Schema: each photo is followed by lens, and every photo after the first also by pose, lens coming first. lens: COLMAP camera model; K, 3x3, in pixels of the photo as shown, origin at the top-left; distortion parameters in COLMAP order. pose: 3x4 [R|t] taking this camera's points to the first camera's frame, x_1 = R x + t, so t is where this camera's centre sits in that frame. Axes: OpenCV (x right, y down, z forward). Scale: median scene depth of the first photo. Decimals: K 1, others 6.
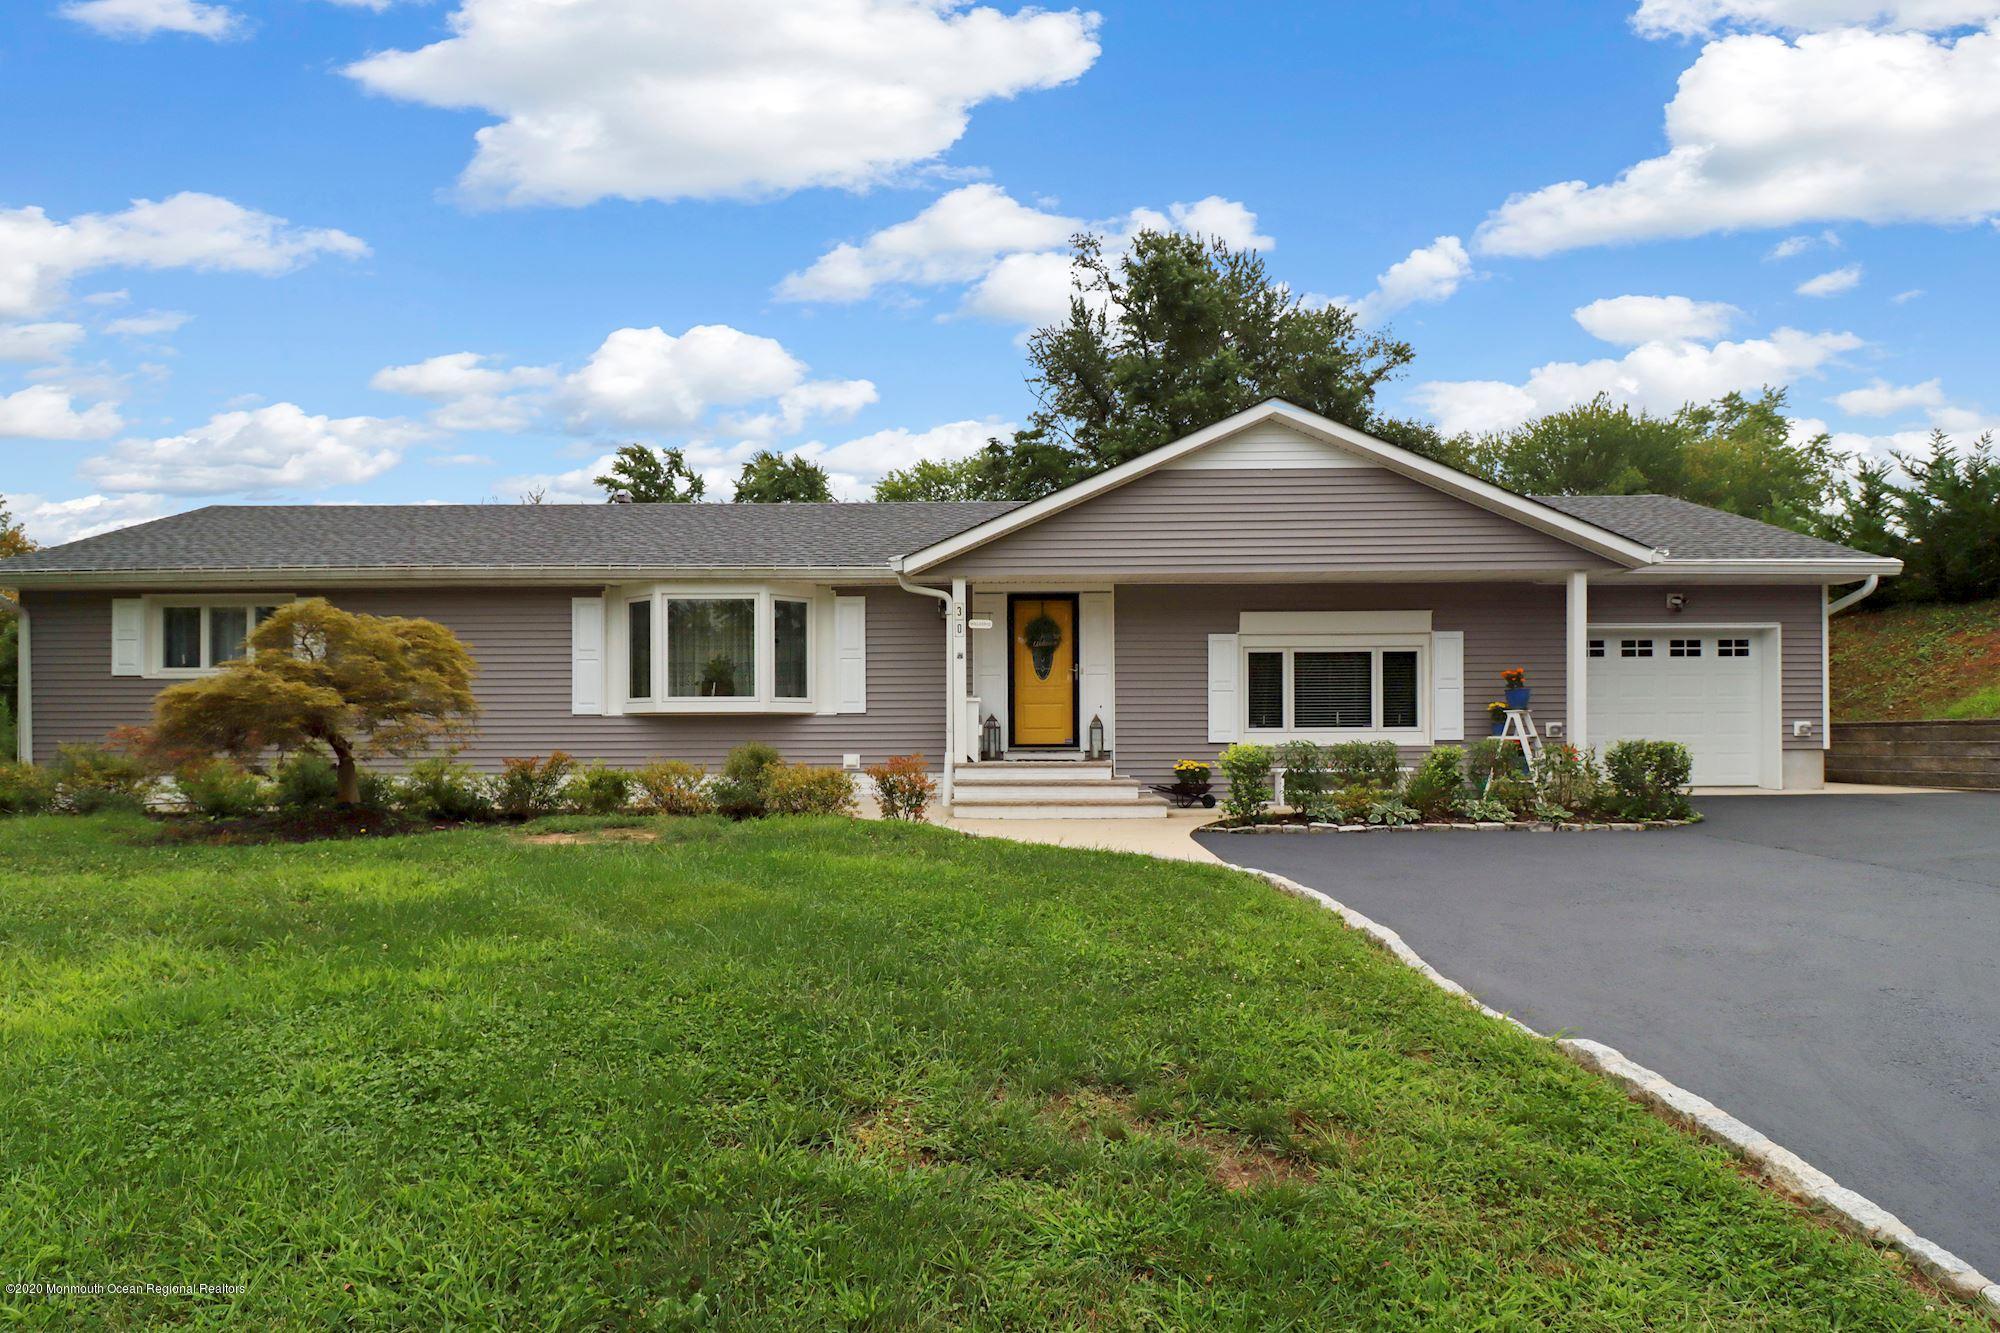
lens RADIAL K [[929.2, 0, 1005.3], [0, 929.2, 654.0], [0, 0, 1]] dist [-0.014940, -0.000191]
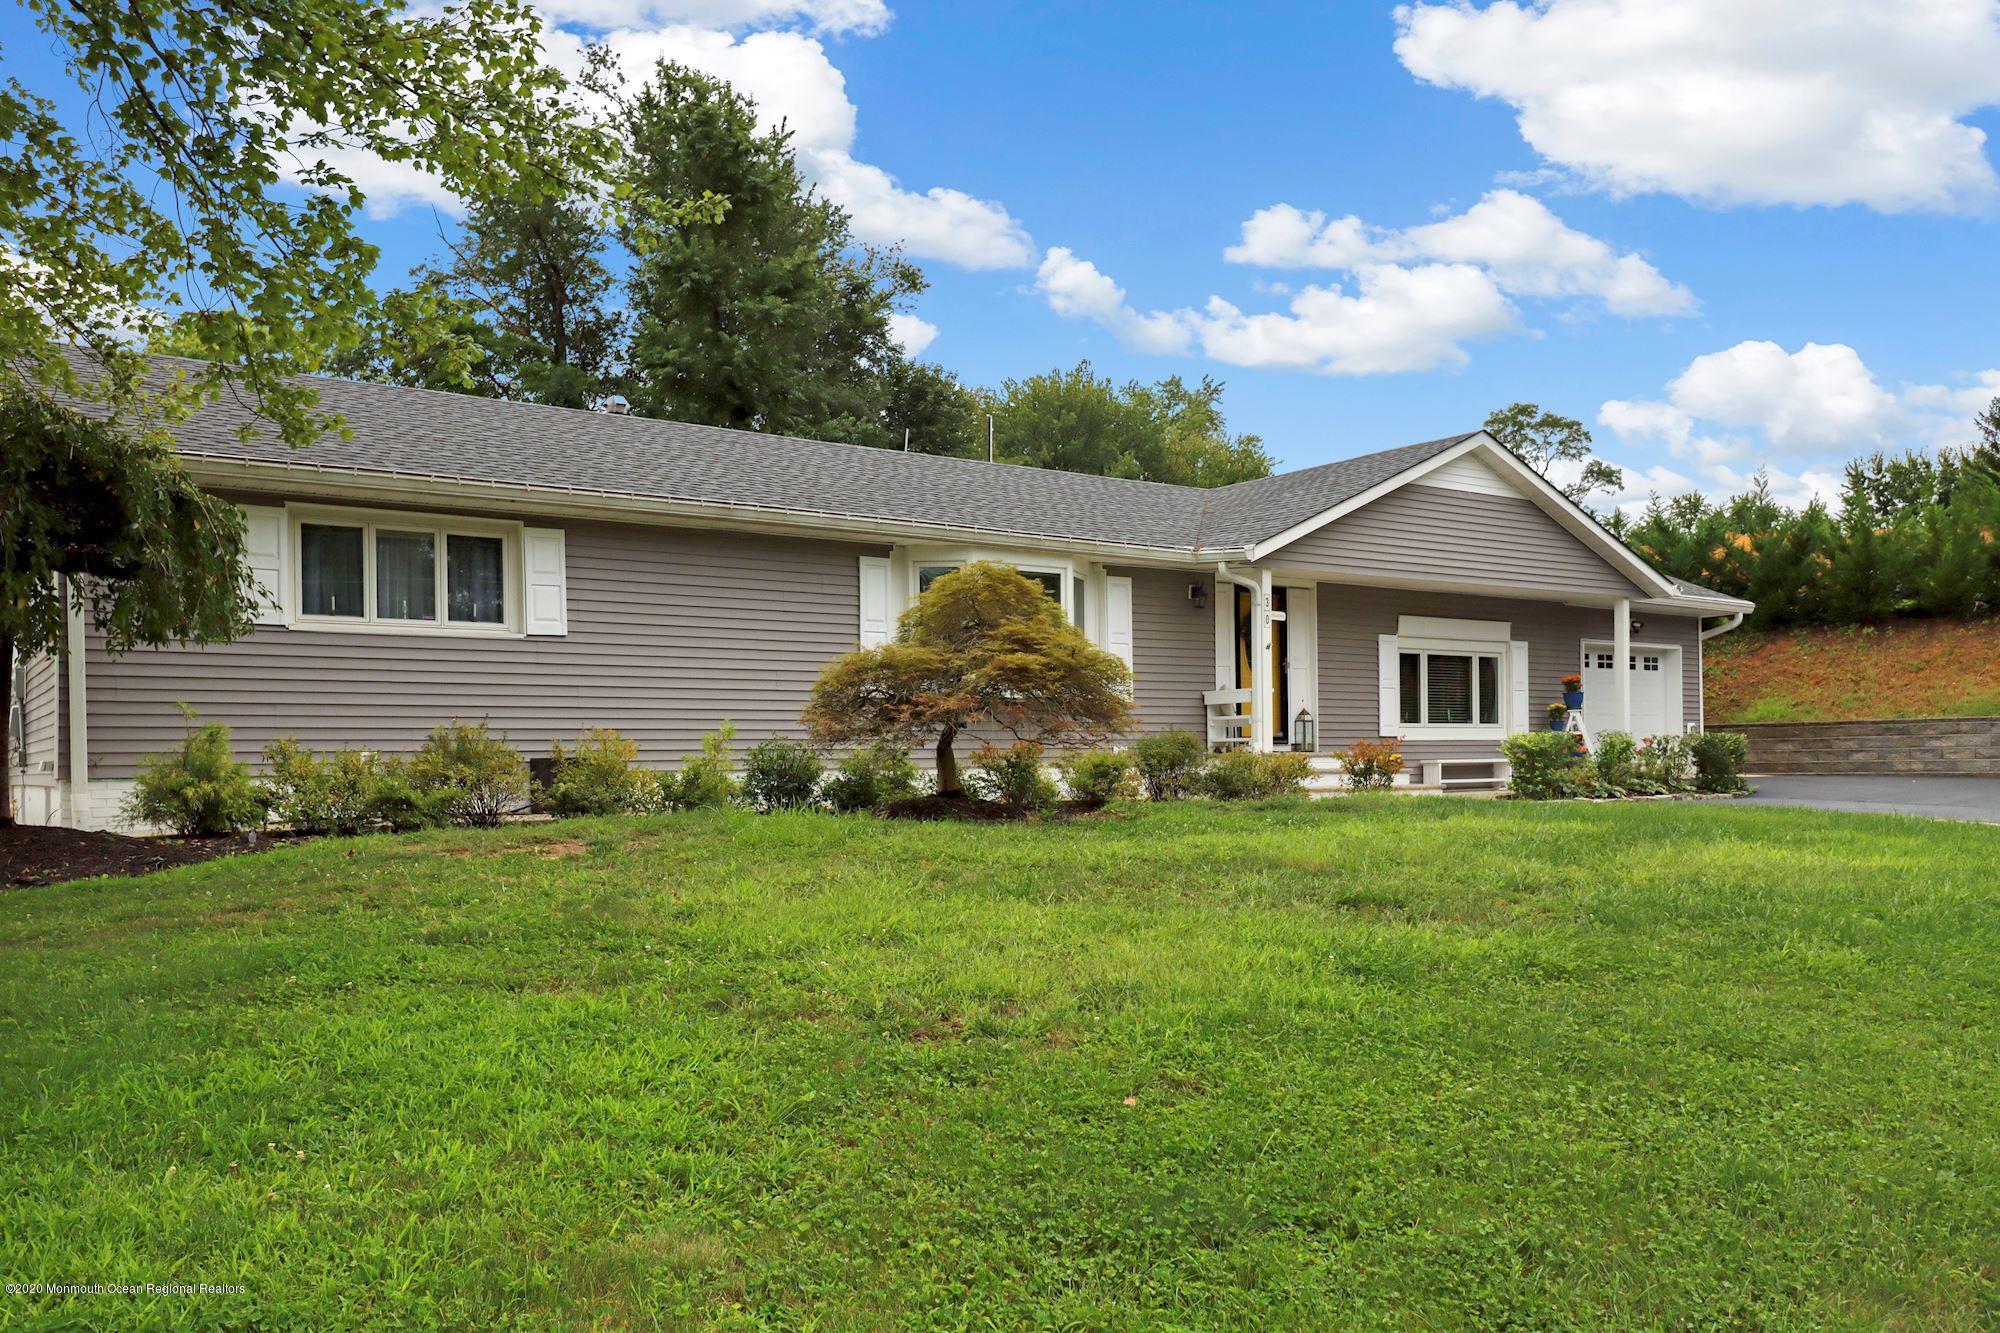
lens RADIAL K [[934.4, 0, 999.5], [0, 934.4, 620.4], [0, 0, 1]] dist [-0.002229, -0.000473]
pose [[0.931834, 0.056772, 0.358418, -0.569775], [-0.056016, 0.998352, -0.012504, 0.000285], [-0.358537, -0.008426, 0.933478, 0.149769]]
